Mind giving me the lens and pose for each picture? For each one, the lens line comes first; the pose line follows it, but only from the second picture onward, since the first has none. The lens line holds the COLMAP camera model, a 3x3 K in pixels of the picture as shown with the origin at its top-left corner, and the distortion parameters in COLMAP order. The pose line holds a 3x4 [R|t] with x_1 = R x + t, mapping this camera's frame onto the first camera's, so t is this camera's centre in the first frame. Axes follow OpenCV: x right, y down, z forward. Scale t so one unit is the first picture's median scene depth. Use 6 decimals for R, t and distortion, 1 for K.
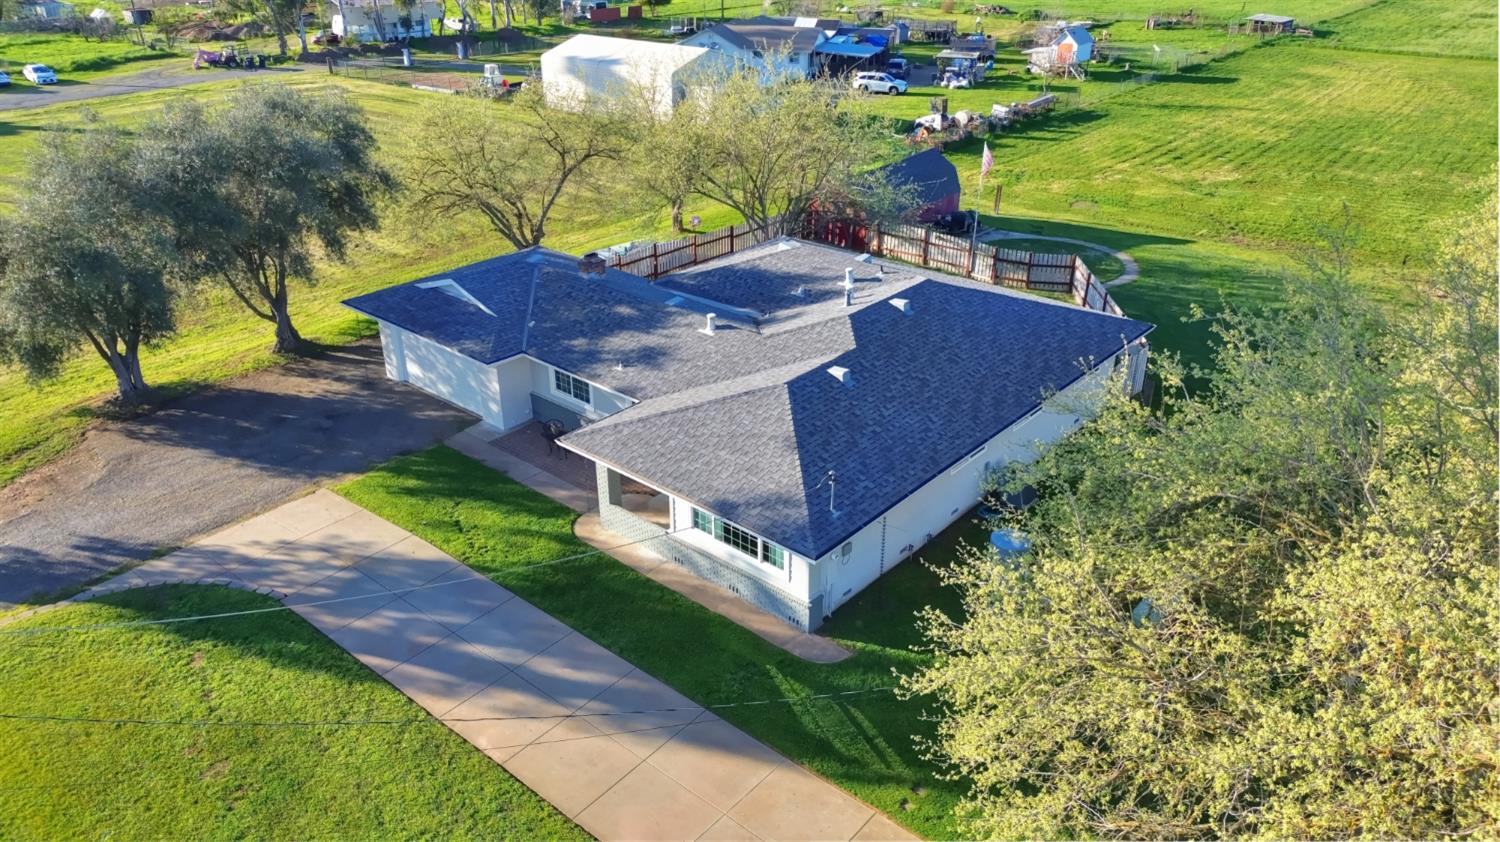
lens RADIAL K [[1069.1, 0, 751.3], [0, 1069.1, 393.3], [0, 0, 1]] dist [0.062549, -0.069385]
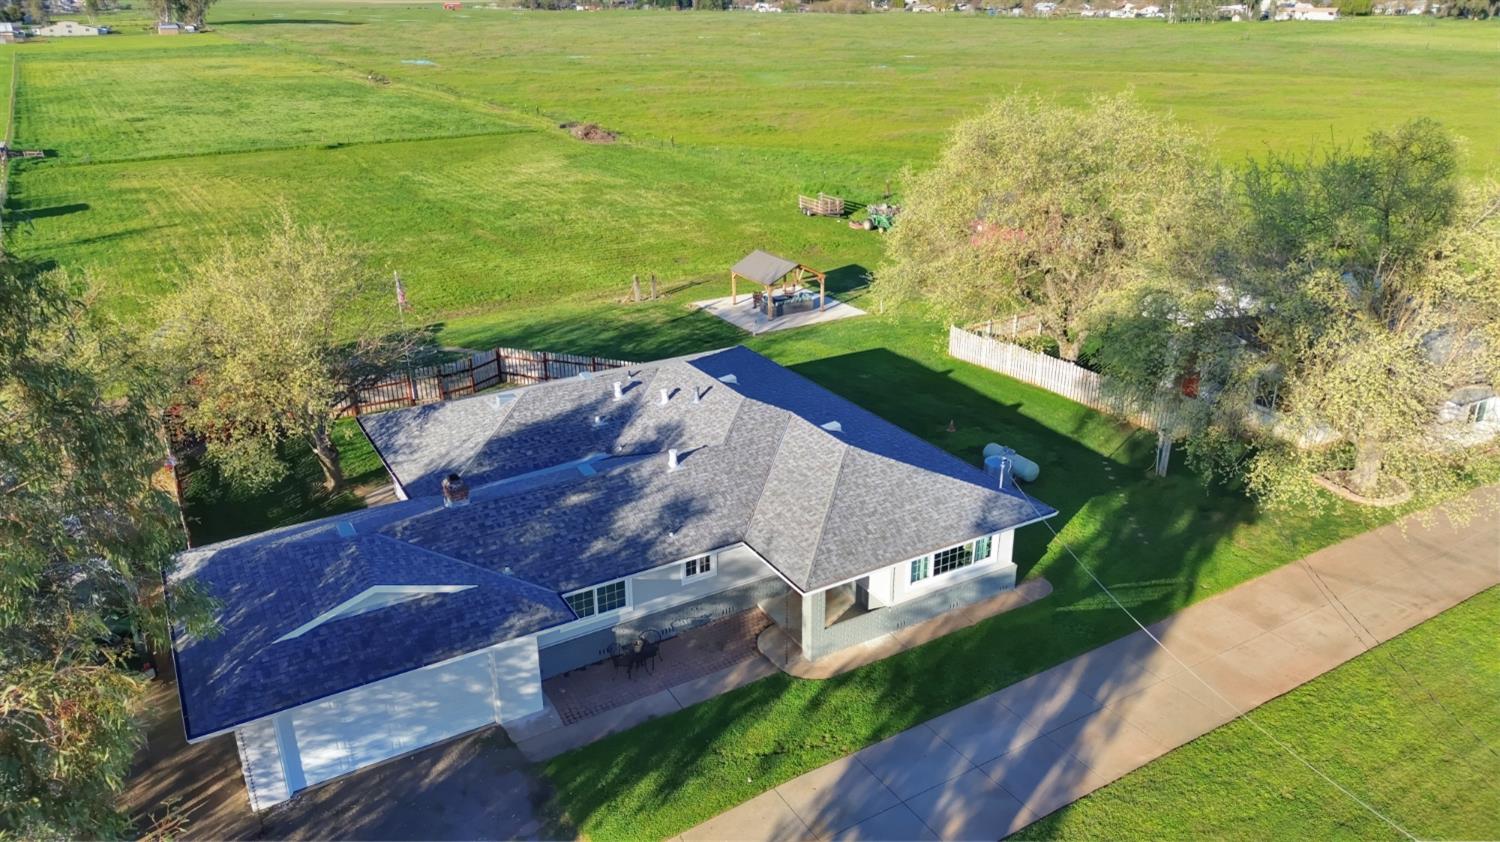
lens RADIAL K [[1069.1, 0, 751.3], [0, 1069.1, 393.3], [0, 0, 1]] dist [0.062549, -0.069385]
pose [[0.320401, -0.334341, 0.886318, -0.328948], [0.411875, 0.891742, 0.187496, -0.104390], [-0.853055, 0.304979, 0.423421, 0.196868]]
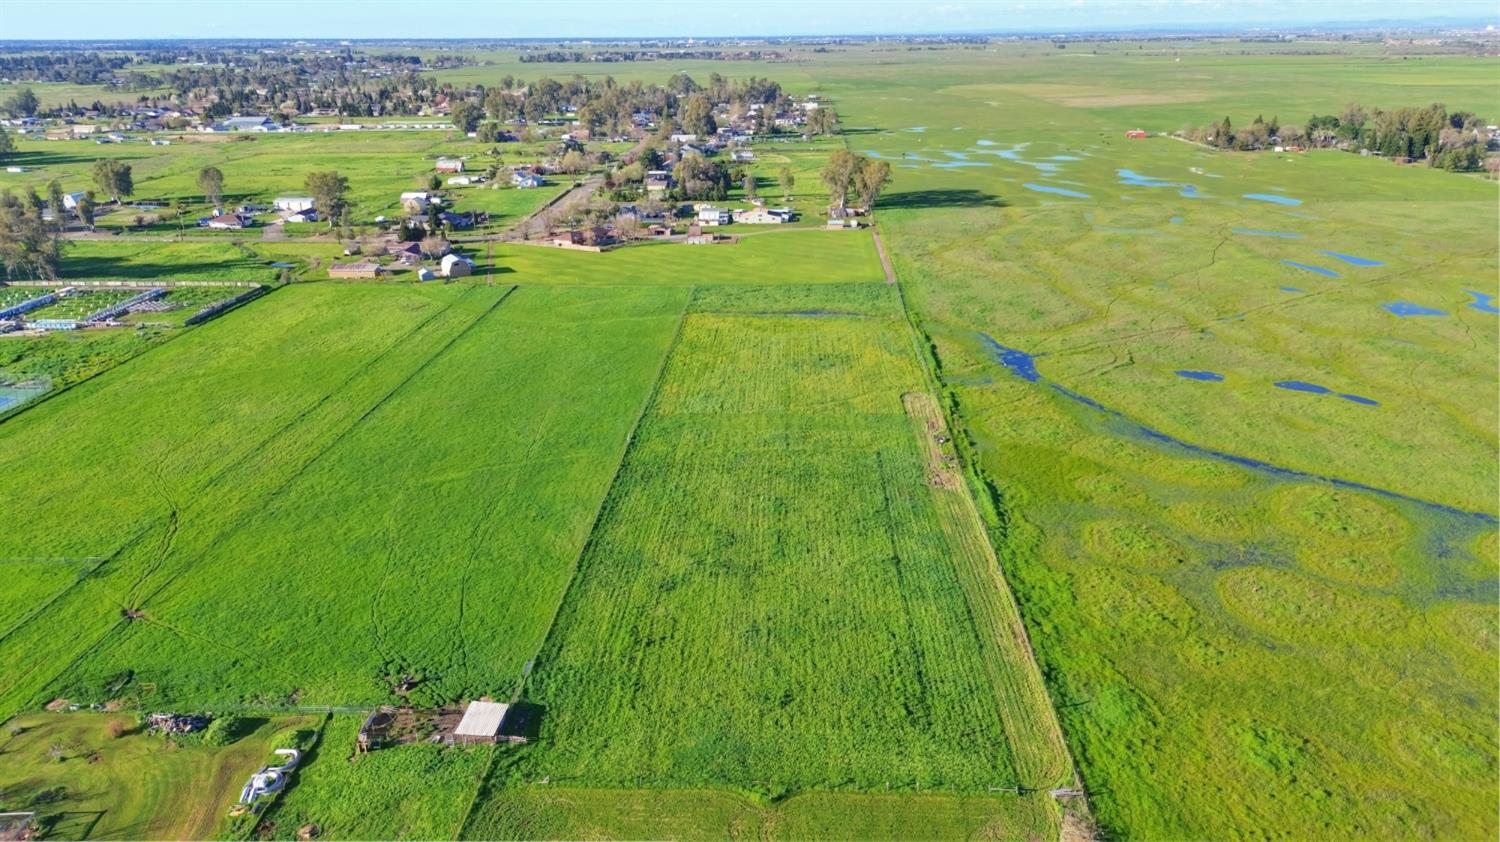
lens RADIAL K [[1069.1, 0, 751.3], [0, 1069.1, 393.3], [0, 0, 1]] dist [0.062549, -0.069385]
pose [[0.802516, -0.199718, 0.562211, 0.329682], [0.265282, 0.963483, -0.036406, -0.938514], [-0.534410, 0.178360, 0.826192, 0.034942]]
